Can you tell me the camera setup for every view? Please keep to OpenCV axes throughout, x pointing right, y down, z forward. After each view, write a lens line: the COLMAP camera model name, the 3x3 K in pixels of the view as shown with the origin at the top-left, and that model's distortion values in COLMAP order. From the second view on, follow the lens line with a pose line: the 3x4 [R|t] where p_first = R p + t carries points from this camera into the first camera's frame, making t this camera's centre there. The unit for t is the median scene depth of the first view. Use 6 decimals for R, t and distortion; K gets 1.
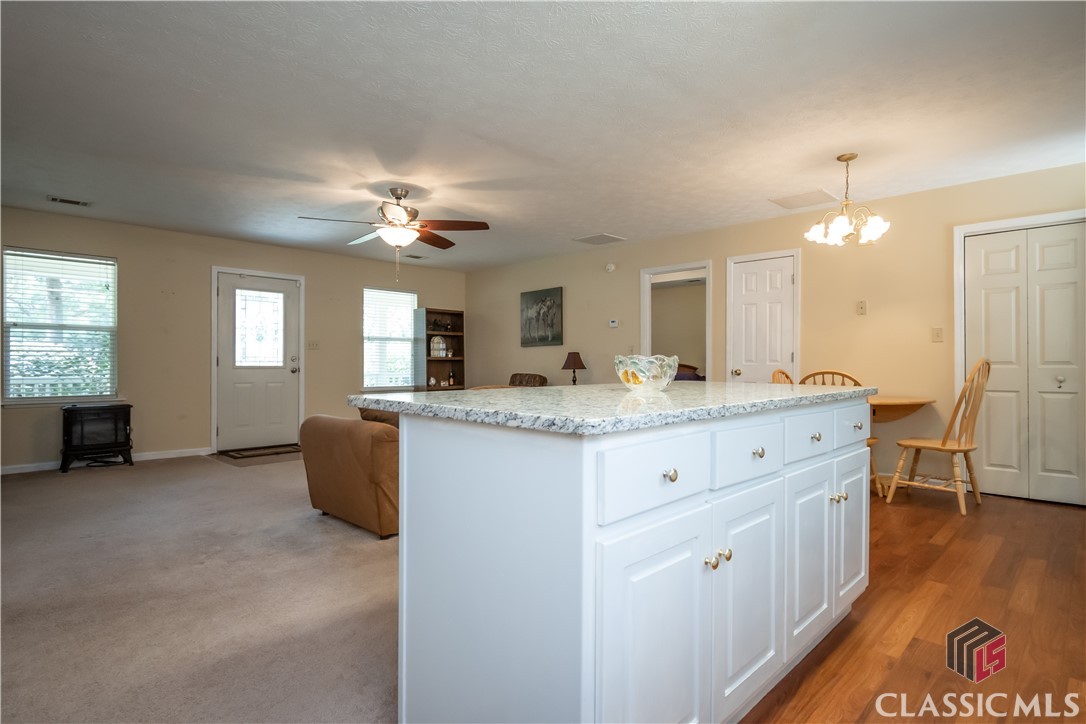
lens RADIAL K [[568.4, 0, 543.8], [0, 568.4, 362.2], [0, 0, 1]] dist [0.005183, -0.000828]
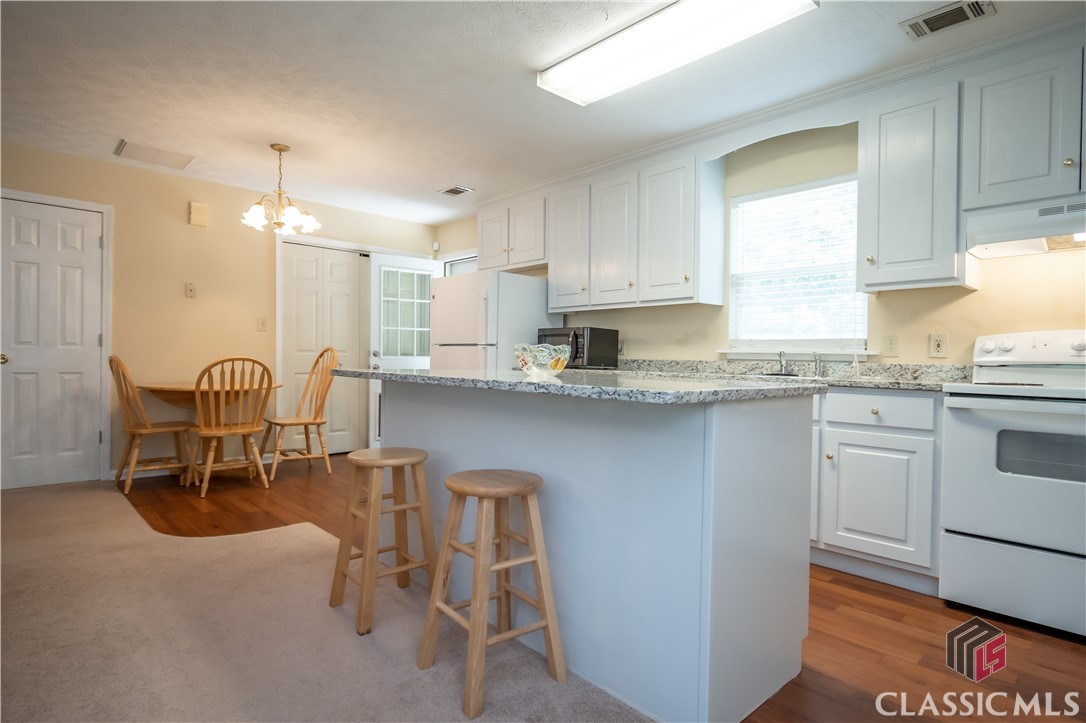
lens RADIAL K [[568.4, 0, 547.3], [0, 568.4, 361.0], [0, 0, 1]] dist [0.005183, -0.000828]
pose [[0.039811, -0.007356, 0.999180, -0.554615], [-0.016478, 0.999832, 0.008018, 0.006895], [-0.999071, -0.016783, 0.039683, 0.560583]]
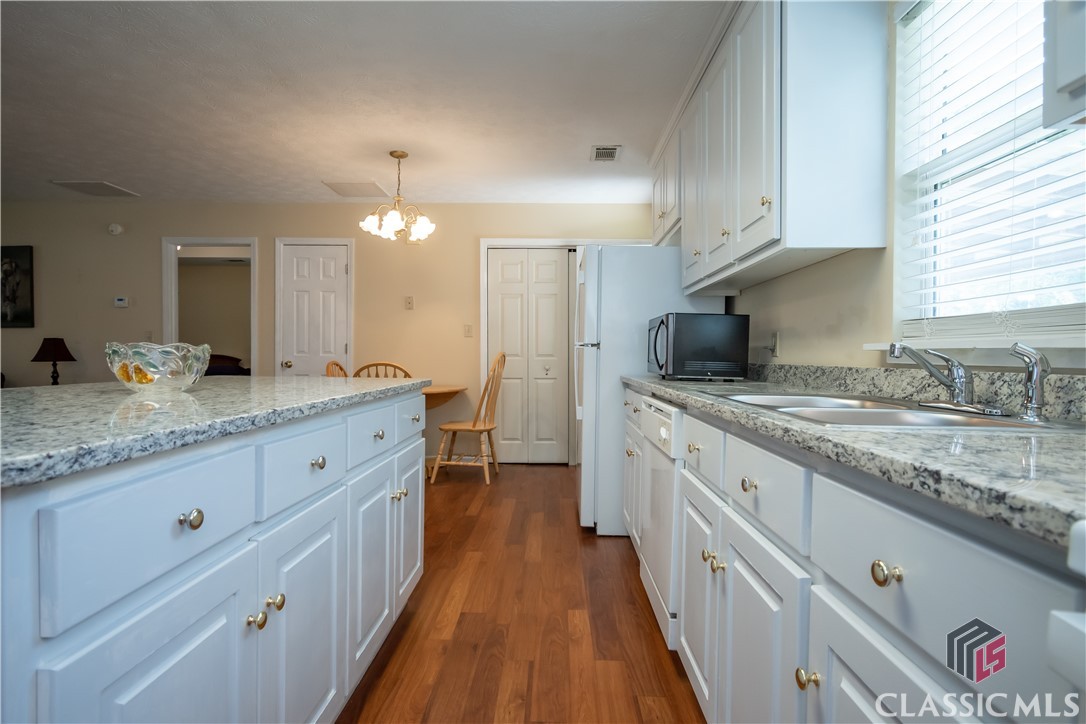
lens RADIAL K [[568.4, 0, 544.4], [0, 568.4, 364.9], [0, 0, 1]] dist [0.005183, -0.000828]
pose [[0.729681, -0.007104, 0.683751, 0.023990], [-0.006445, 0.999830, 0.017266, -0.000046], [-0.683758, -0.017005, 0.729511, 0.079098]]
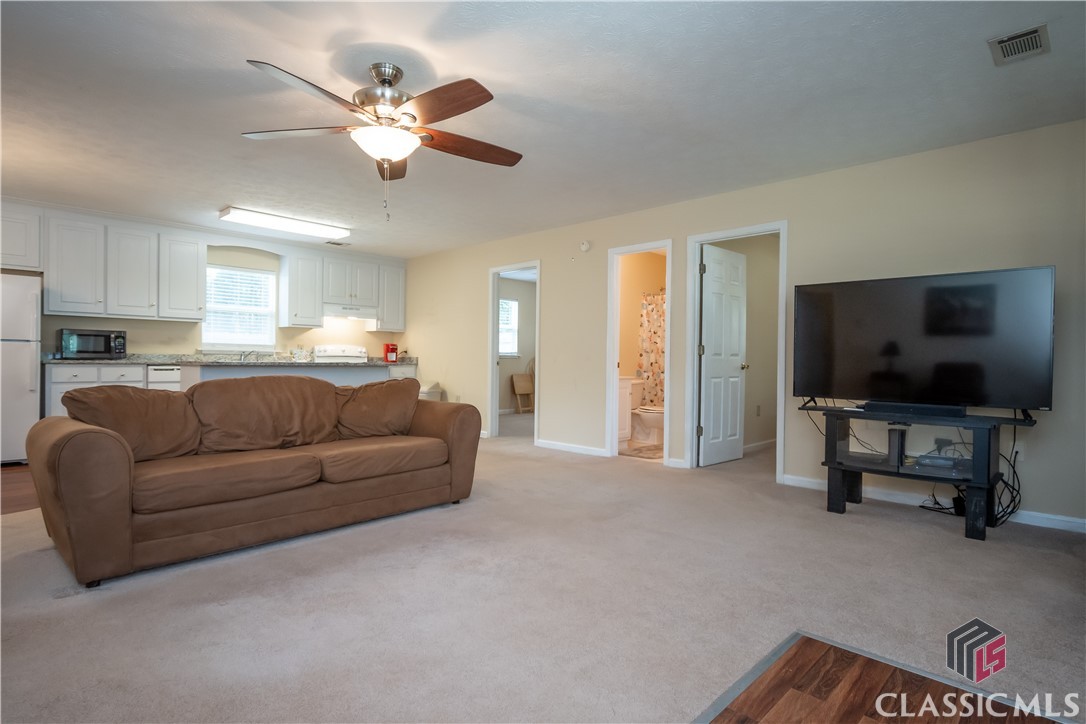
lens RADIAL K [[568.4, 0, 544.5], [0, 568.4, 364.5], [0, 0, 1]] dist [0.005183, -0.000828]
pose [[-0.999914, -0.008206, -0.010234, -0.599673], [-0.008206, 0.999966, -0.000018, 0.035438], [0.010234, 0.000066, -0.999948, 2.295660]]
